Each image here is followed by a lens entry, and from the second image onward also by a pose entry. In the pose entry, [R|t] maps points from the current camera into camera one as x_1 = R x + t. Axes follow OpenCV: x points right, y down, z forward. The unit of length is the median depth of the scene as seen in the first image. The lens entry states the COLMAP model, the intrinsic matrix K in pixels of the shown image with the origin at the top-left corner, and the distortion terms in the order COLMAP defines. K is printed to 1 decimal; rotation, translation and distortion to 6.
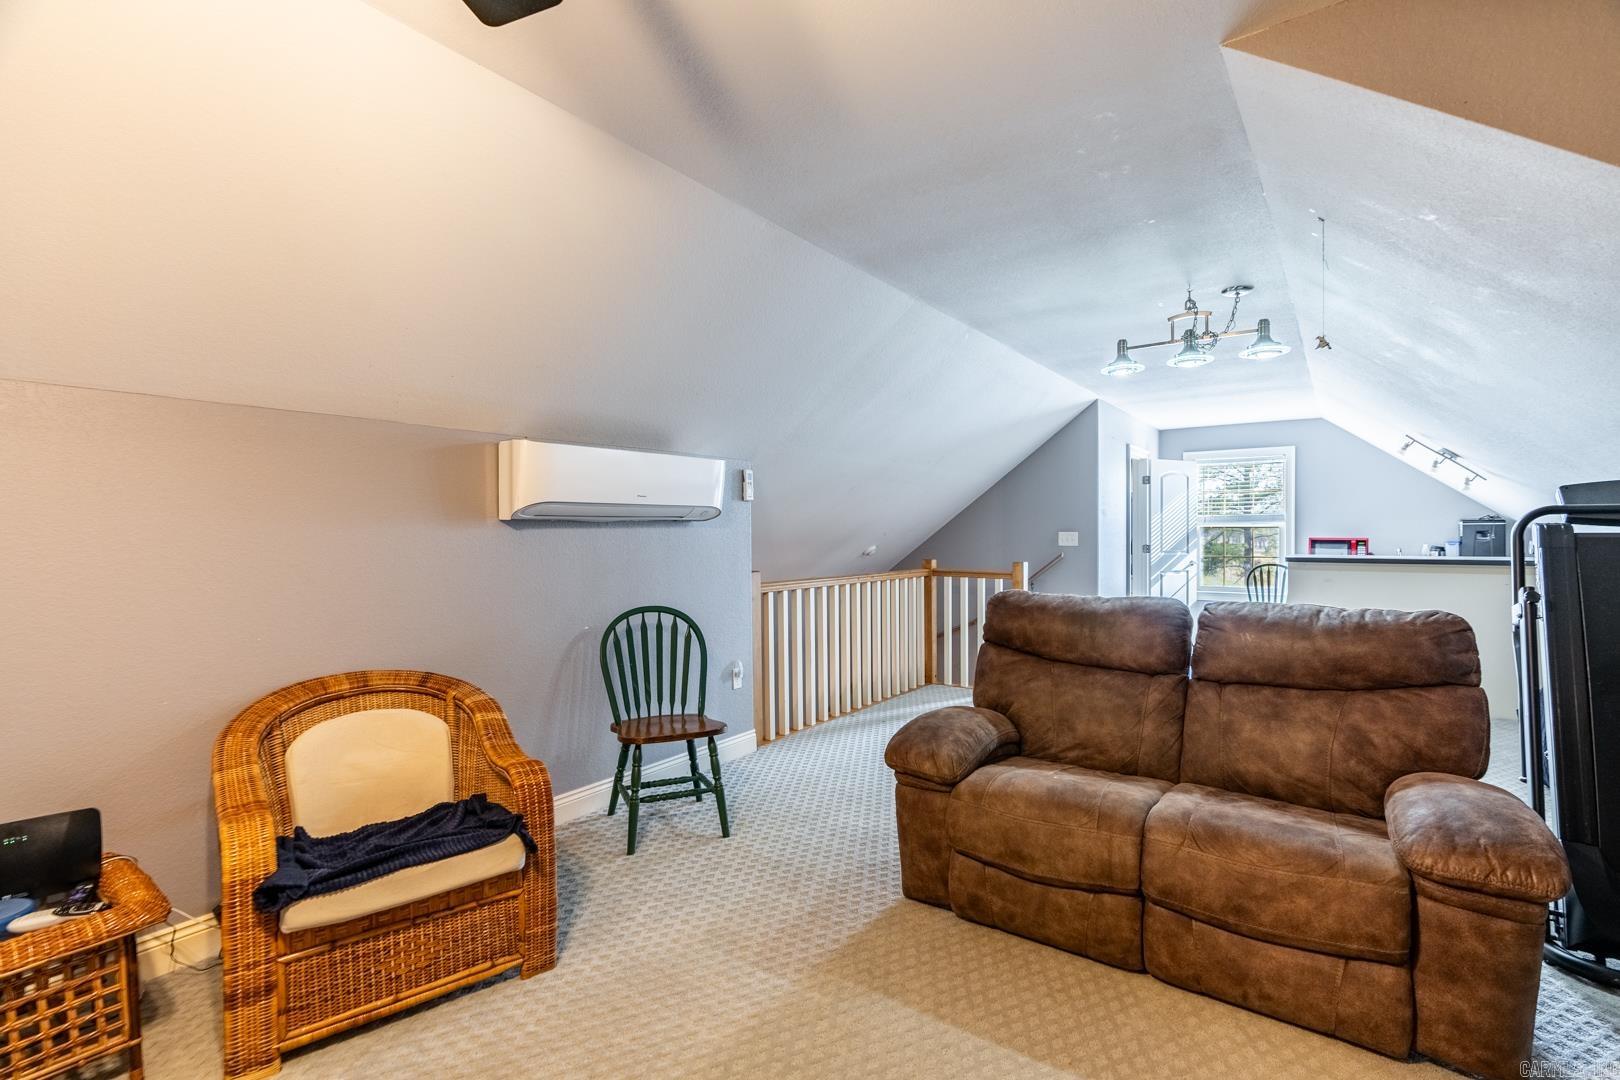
lens RADIAL K [[738.4, 0, 809.2], [0, 738.4, 539.3], [0, 0, 1]] dist [-0.012588, 0.003524]
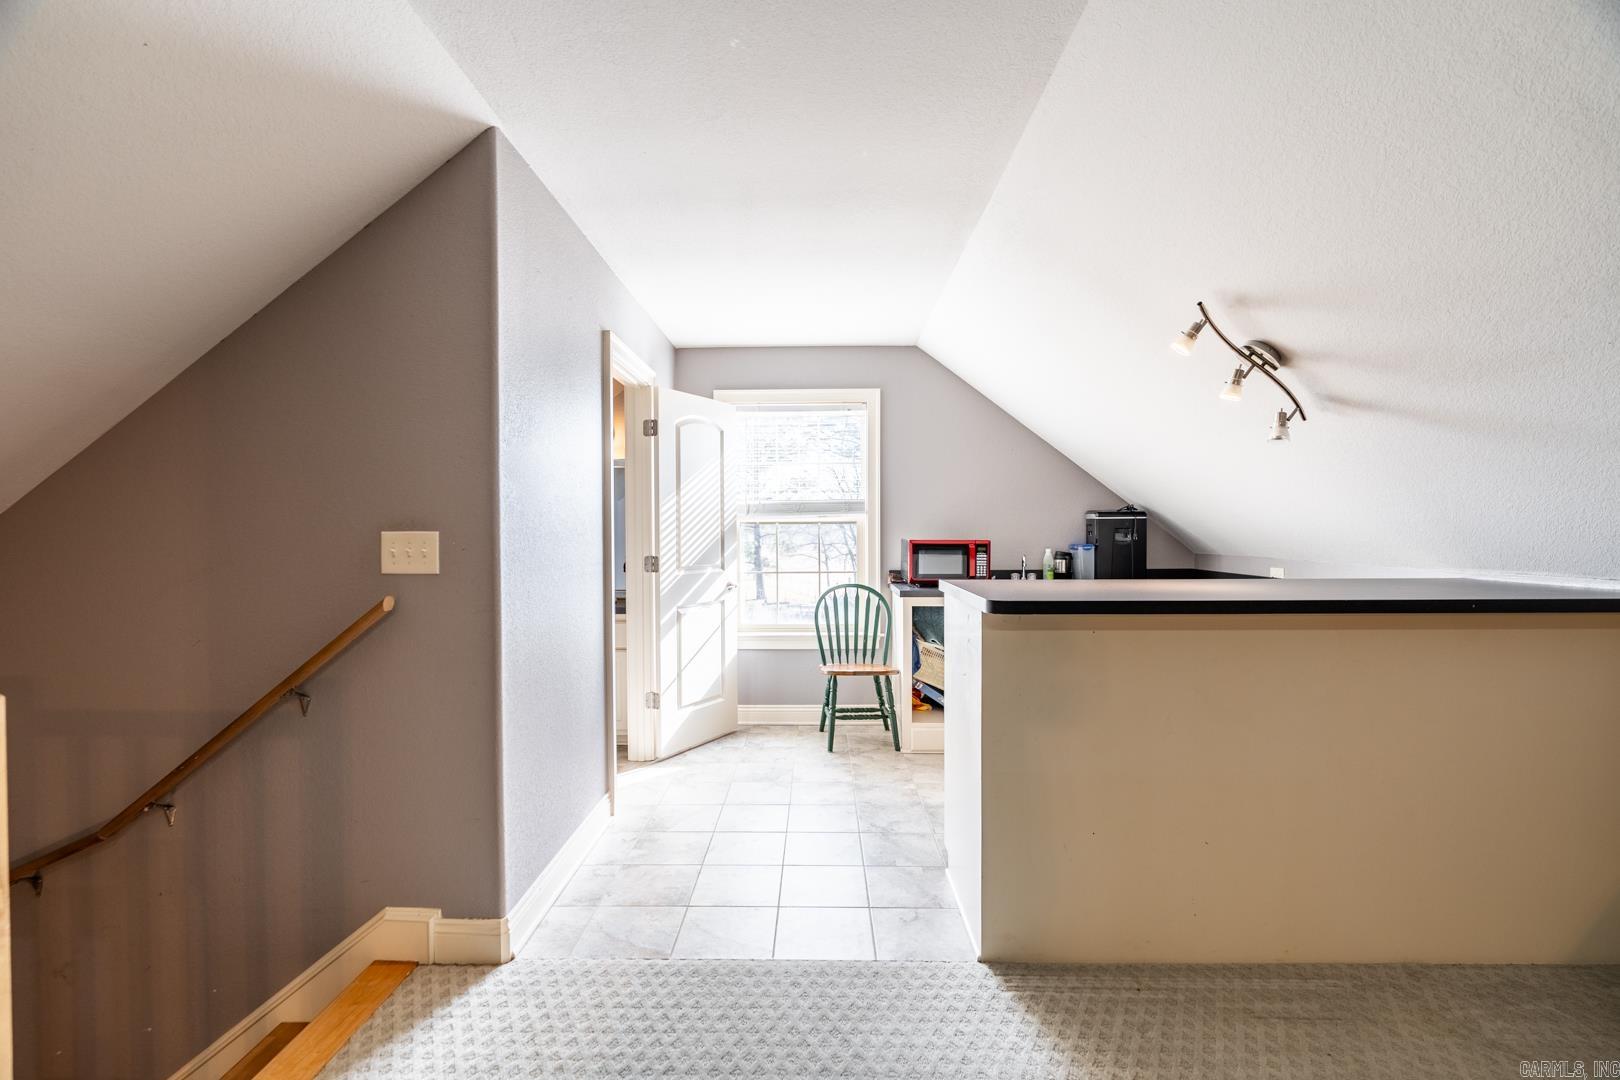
lens RADIAL K [[738.4, 0, 809.7], [0, 738.4, 541.7], [0, 0, 1]] dist [-0.012588, 0.003524]
pose [[0.816621, -0.010335, 0.577082, 0.276653], [0.007730, 0.999946, 0.006970, -0.005598], [-0.577123, -0.001231, 0.816656, 0.569485]]
